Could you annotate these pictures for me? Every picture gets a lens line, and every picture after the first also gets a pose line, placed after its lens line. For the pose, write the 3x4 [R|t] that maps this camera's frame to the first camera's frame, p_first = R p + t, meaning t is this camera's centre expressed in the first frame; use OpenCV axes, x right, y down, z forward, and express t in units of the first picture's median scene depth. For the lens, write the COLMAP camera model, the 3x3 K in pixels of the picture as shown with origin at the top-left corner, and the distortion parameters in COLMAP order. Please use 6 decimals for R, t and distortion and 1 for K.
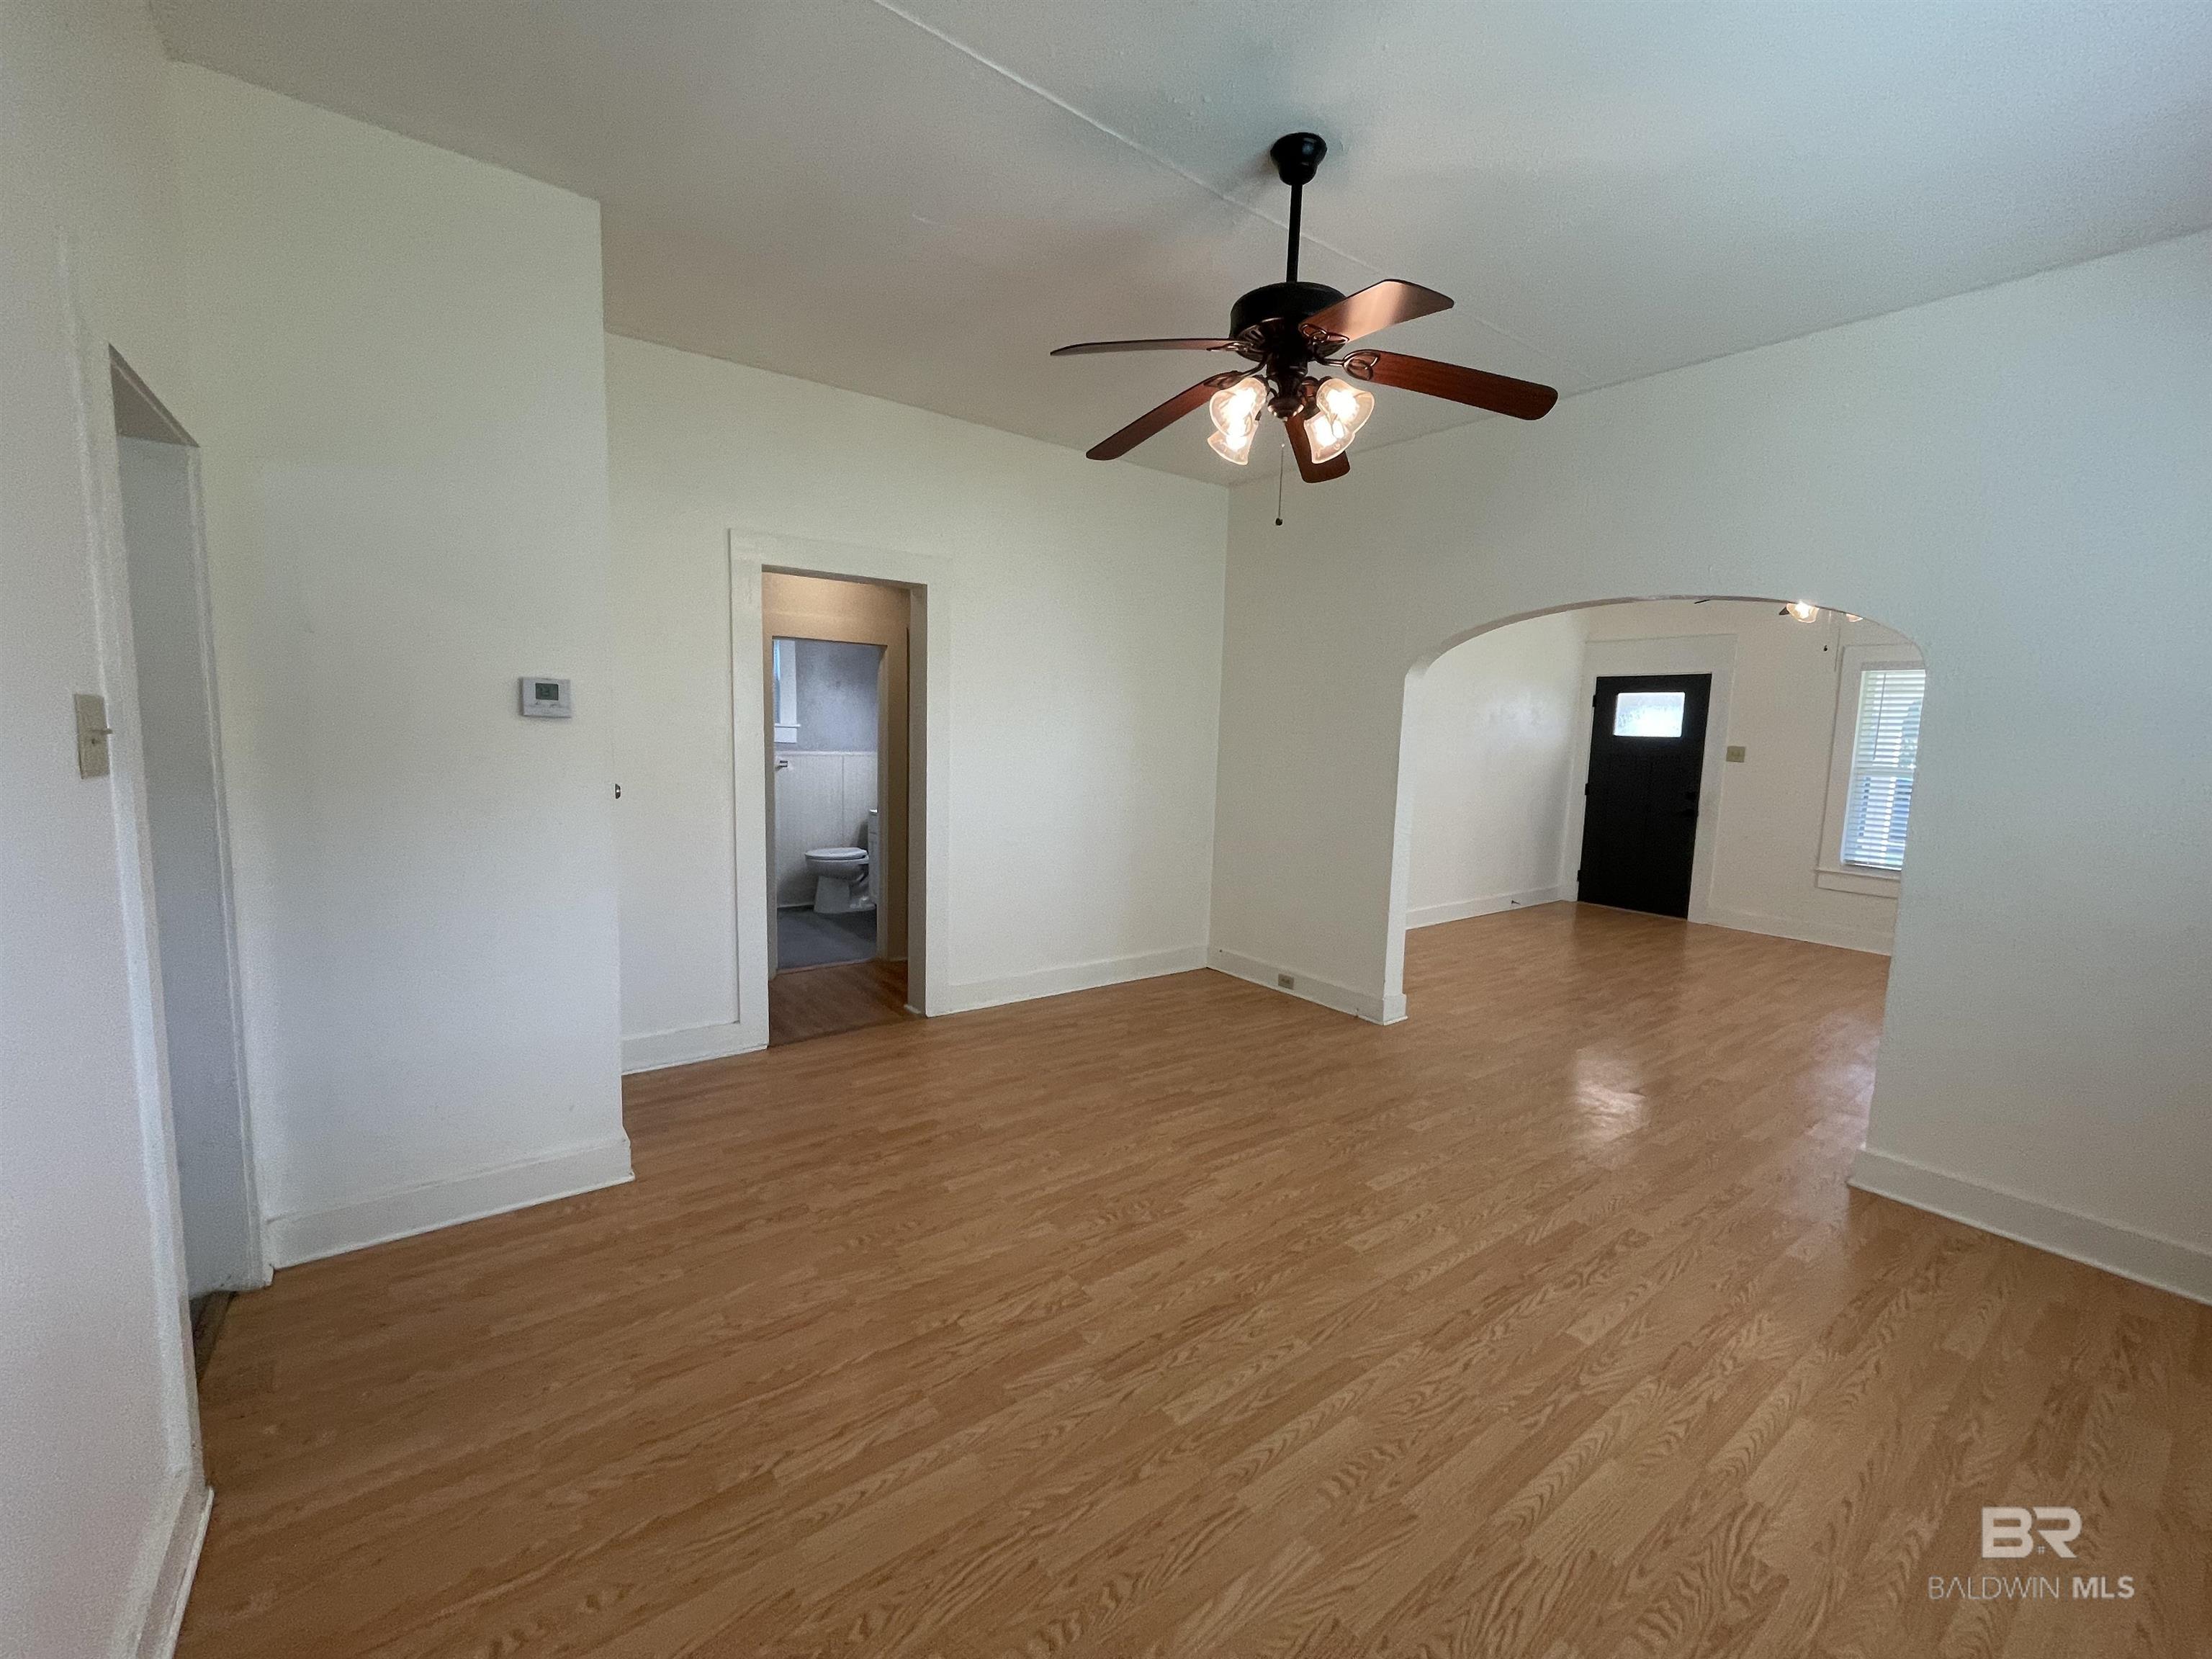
lens RADIAL K [[946.9, 0, 1133.7], [0, 946.9, 832.7], [0, 0, 1]] dist [0.001022, 0.000038]
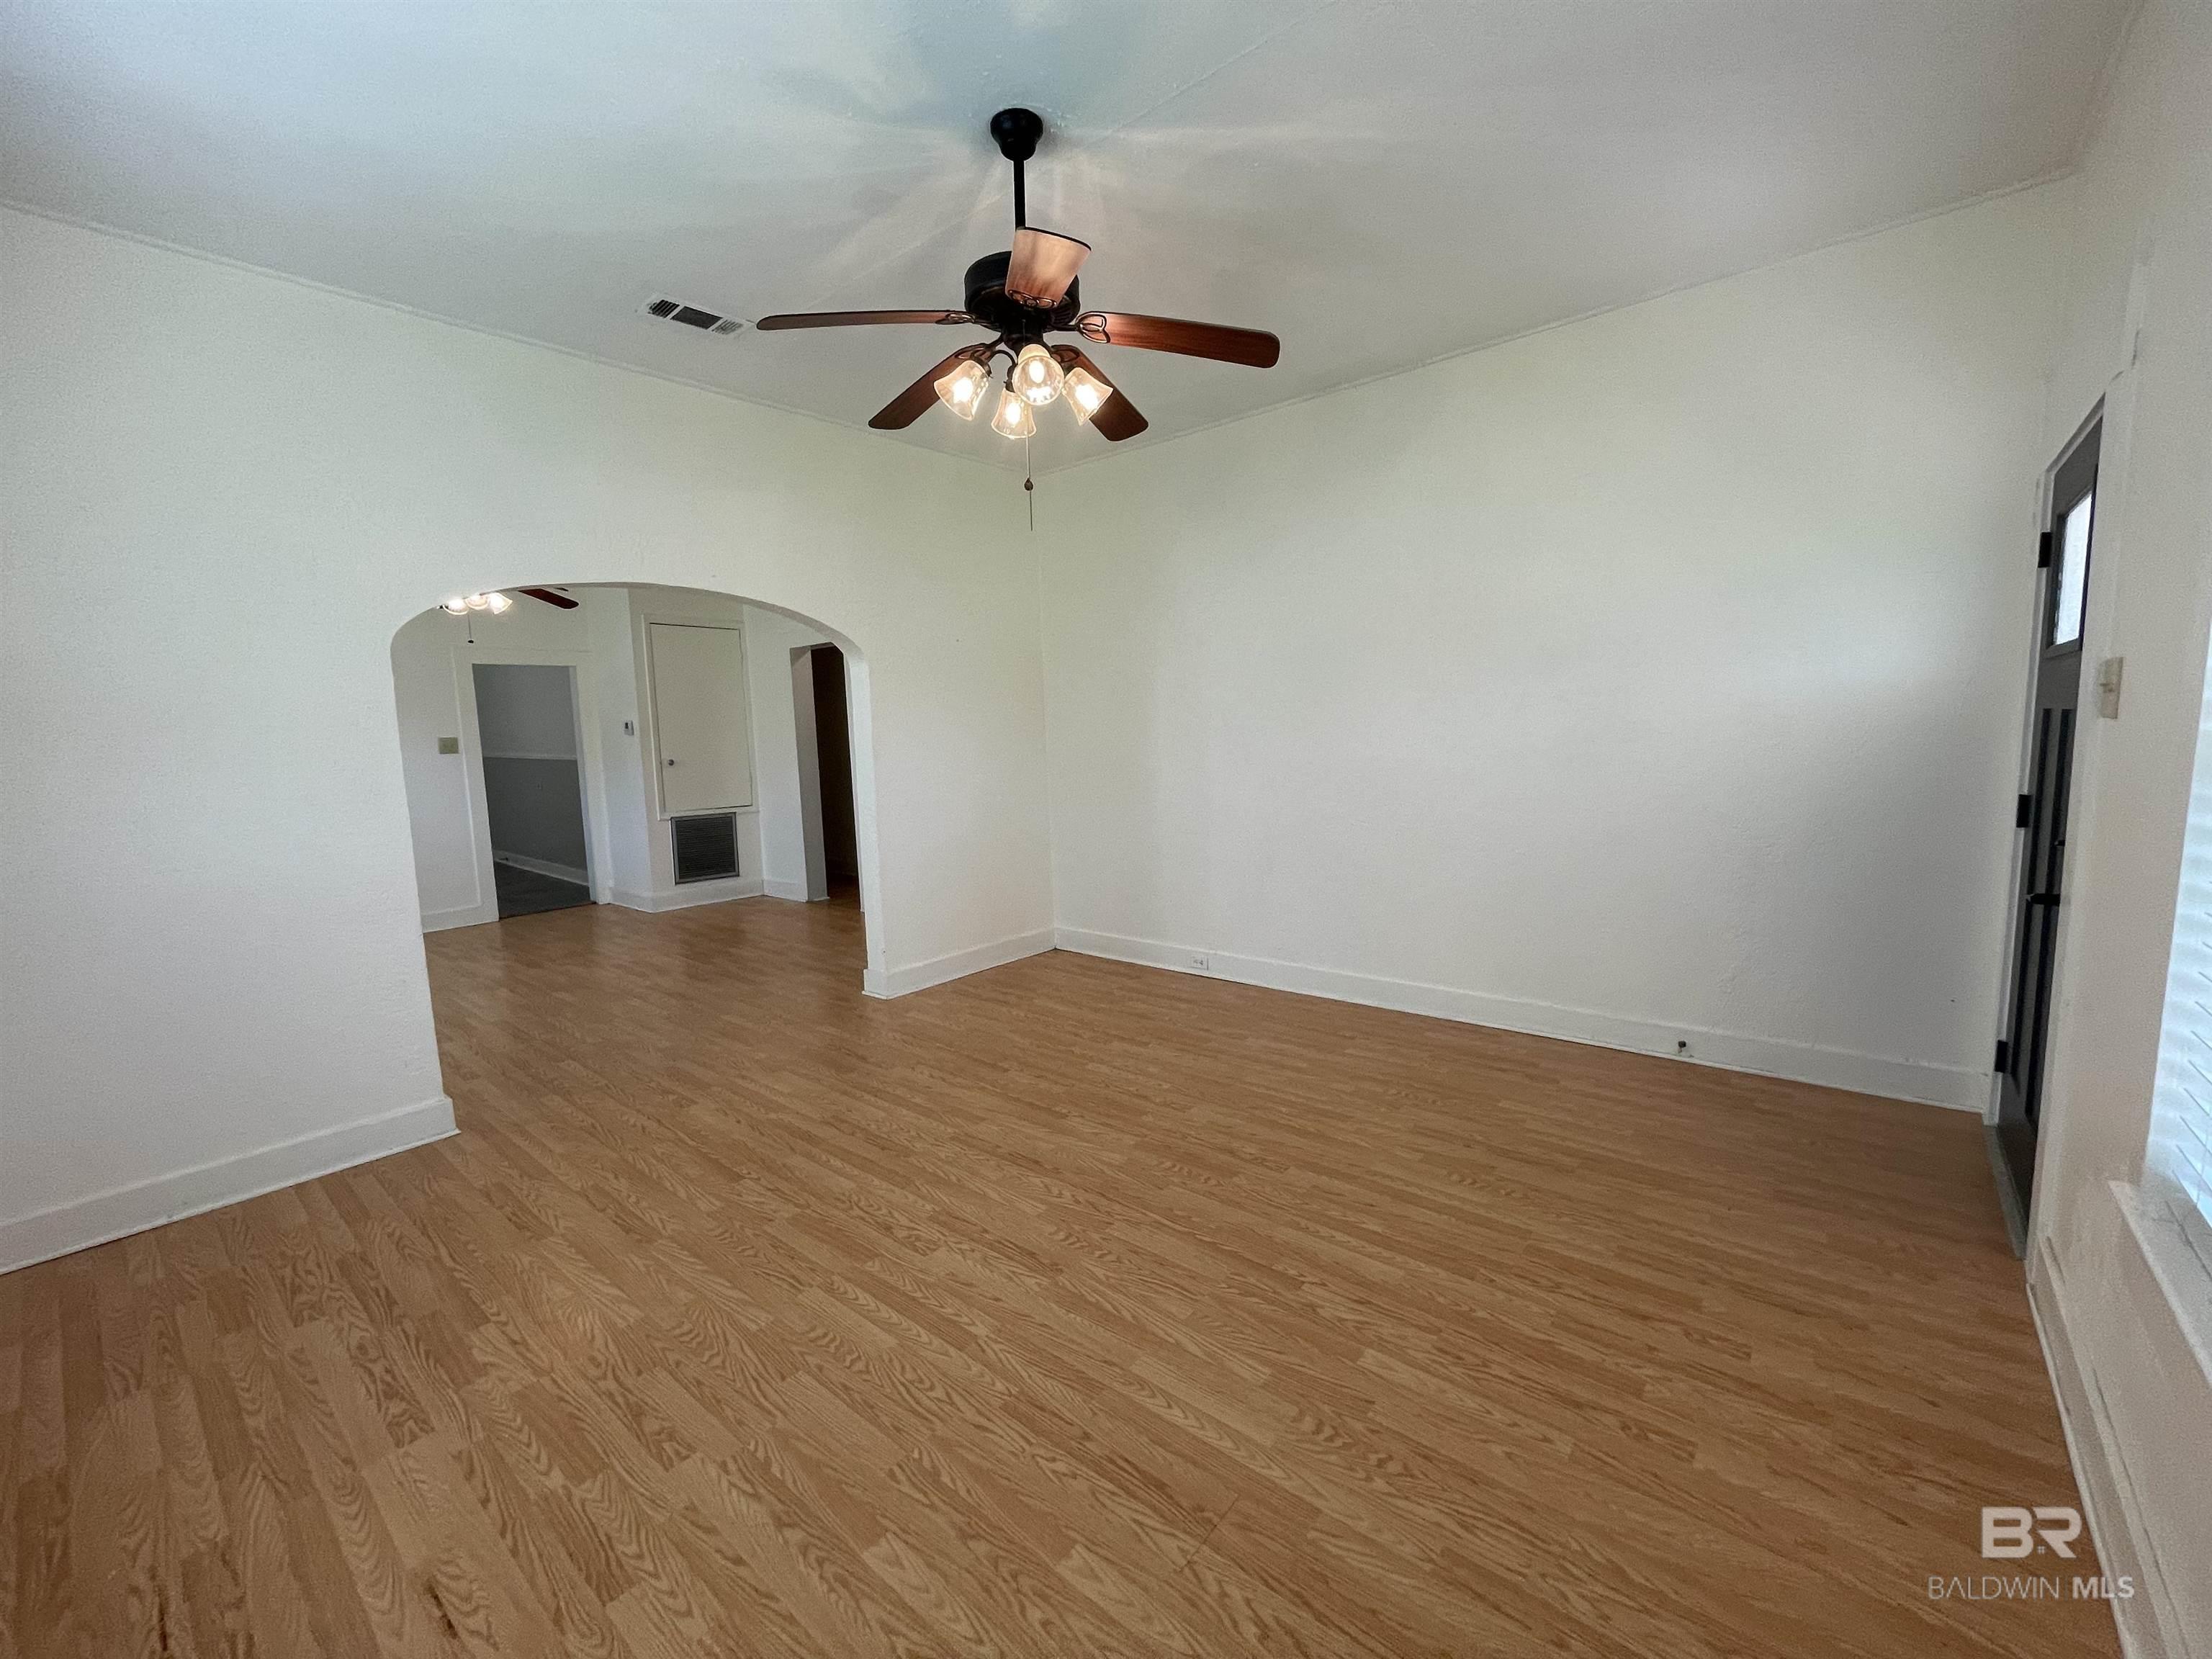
lens RADIAL K [[871.6, 0, 1099.0], [0, 871.6, 841.7], [0, 0, 1]] dist [-0.022613, 0.000168]
pose [[0.206425, 0.091174, -0.974205, 2.165376], [-0.072014, 0.994365, 0.077801, -0.117281], [0.975809, 0.054097, 0.211827, 1.752411]]
